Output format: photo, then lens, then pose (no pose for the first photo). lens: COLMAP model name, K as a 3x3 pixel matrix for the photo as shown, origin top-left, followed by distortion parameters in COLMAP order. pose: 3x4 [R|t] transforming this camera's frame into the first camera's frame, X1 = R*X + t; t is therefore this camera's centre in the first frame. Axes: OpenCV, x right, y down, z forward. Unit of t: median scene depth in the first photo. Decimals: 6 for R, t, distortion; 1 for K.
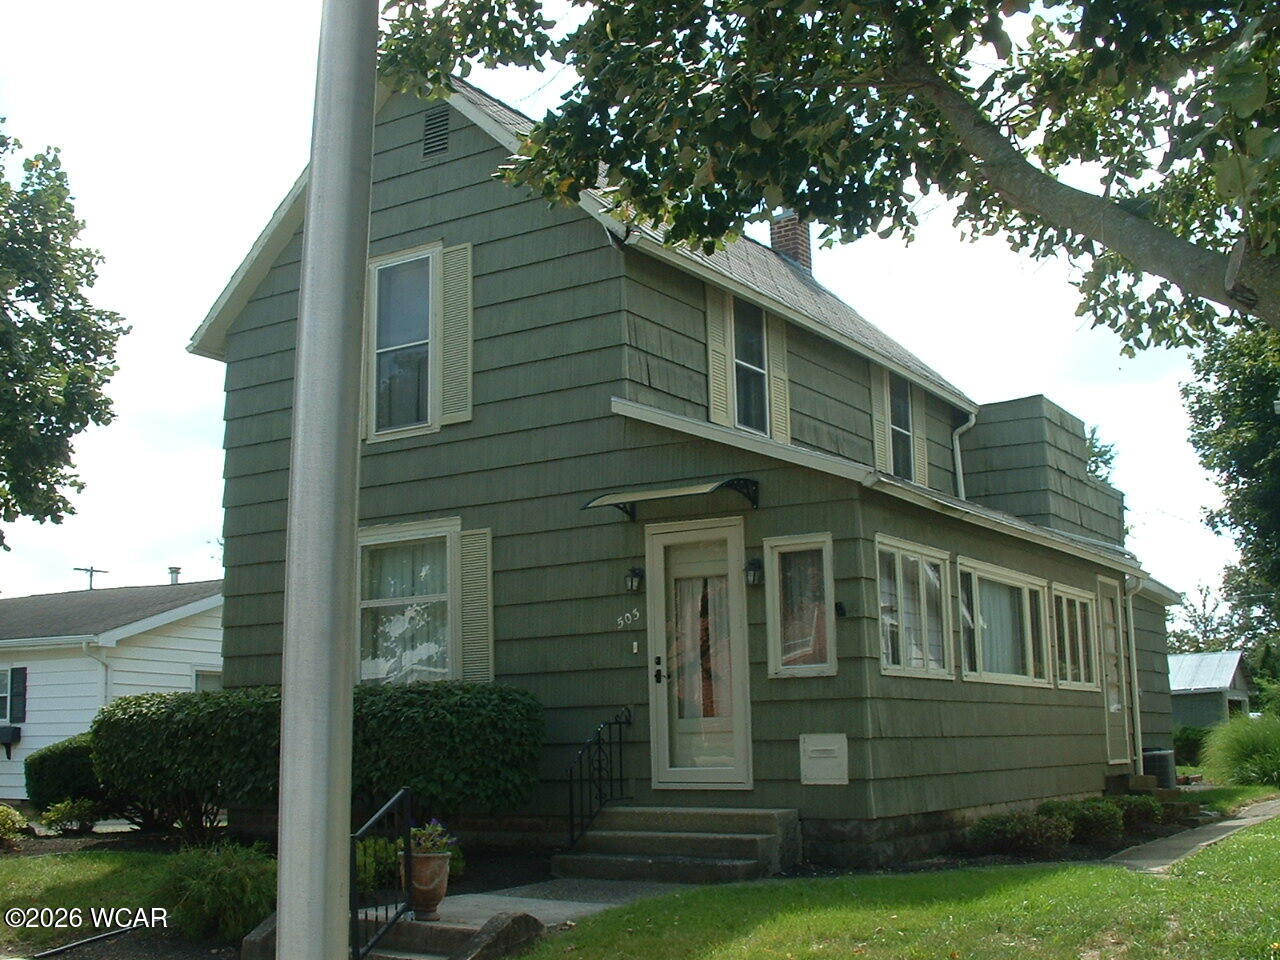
lens RADIAL K [[1534.7, 0, 640.0], [0, 1534.7, 480.0], [0, 0, 1]] dist [-0.243282, 0.251949]
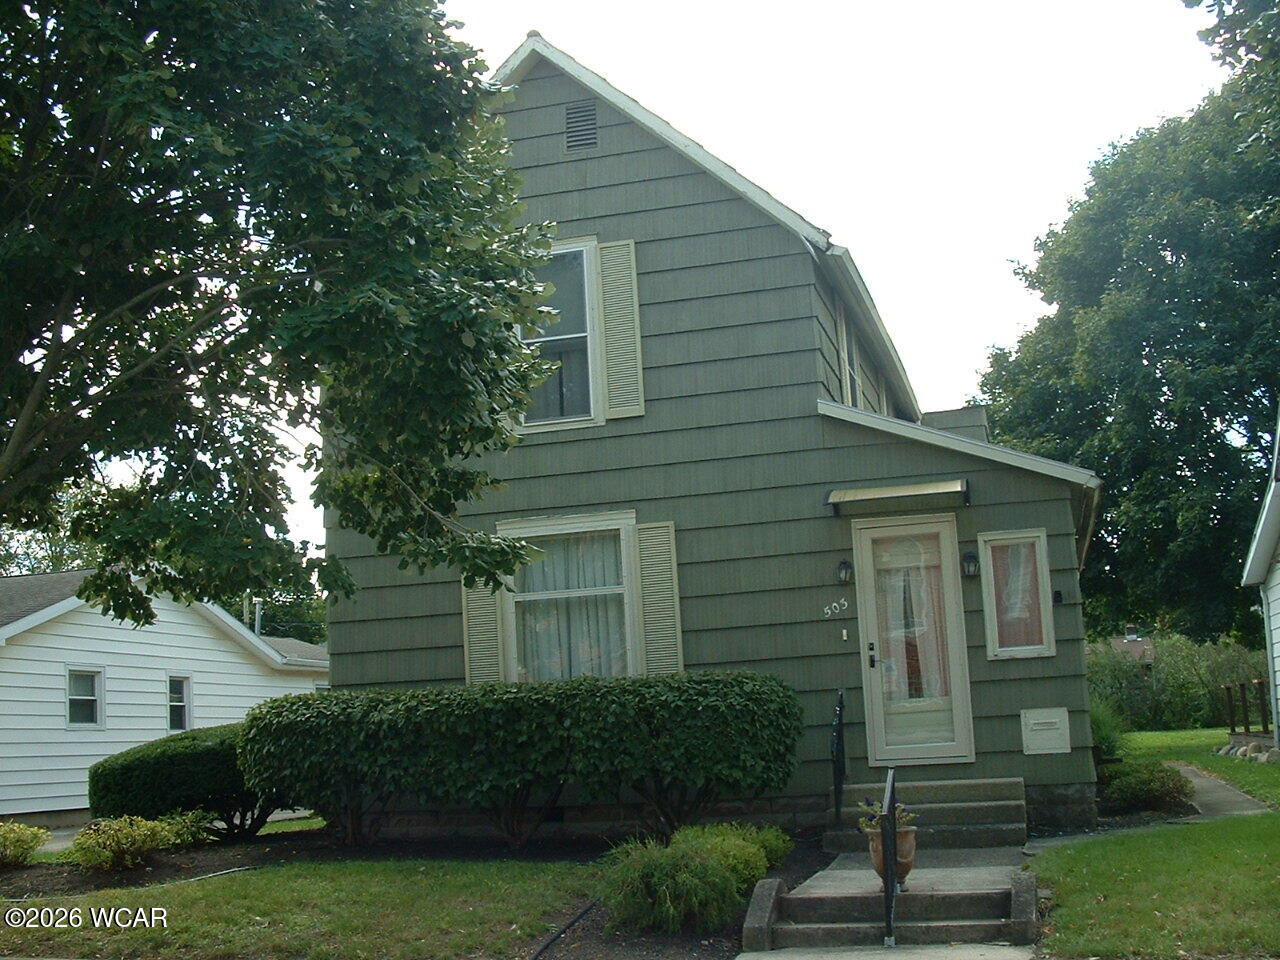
lens RADIAL K [[1534.7, 0, 640.0], [0, 1534.7, 480.0], [0, 0, 1]] dist [-0.243282, 0.251949]
pose [[0.953540, 0.019501, 0.300634, -0.427483], [-0.020129, 0.999797, -0.001010, 0.005222], [-0.300593, -0.005089, 0.953739, 0.030299]]
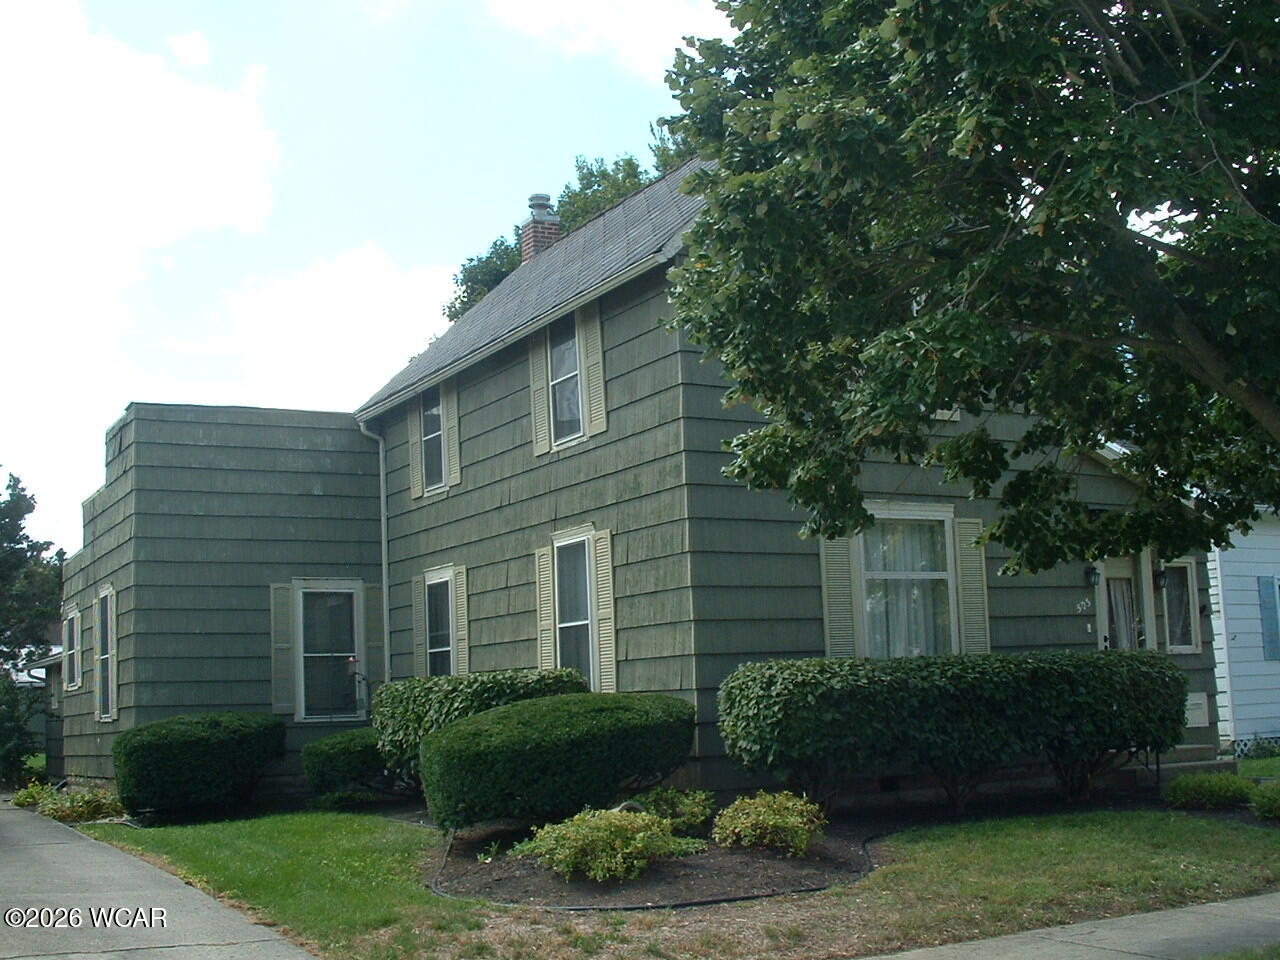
lens RADIAL K [[1534.7, 0, 640.0], [0, 1534.7, 480.0], [0, 0, 1]] dist [-0.243282, 0.251949]
pose [[0.469603, 0.130804, 0.873134, -1.220041], [-0.128743, 0.988538, -0.078850, 0.125254], [-0.873441, -0.075382, 0.481060, 0.678488]]
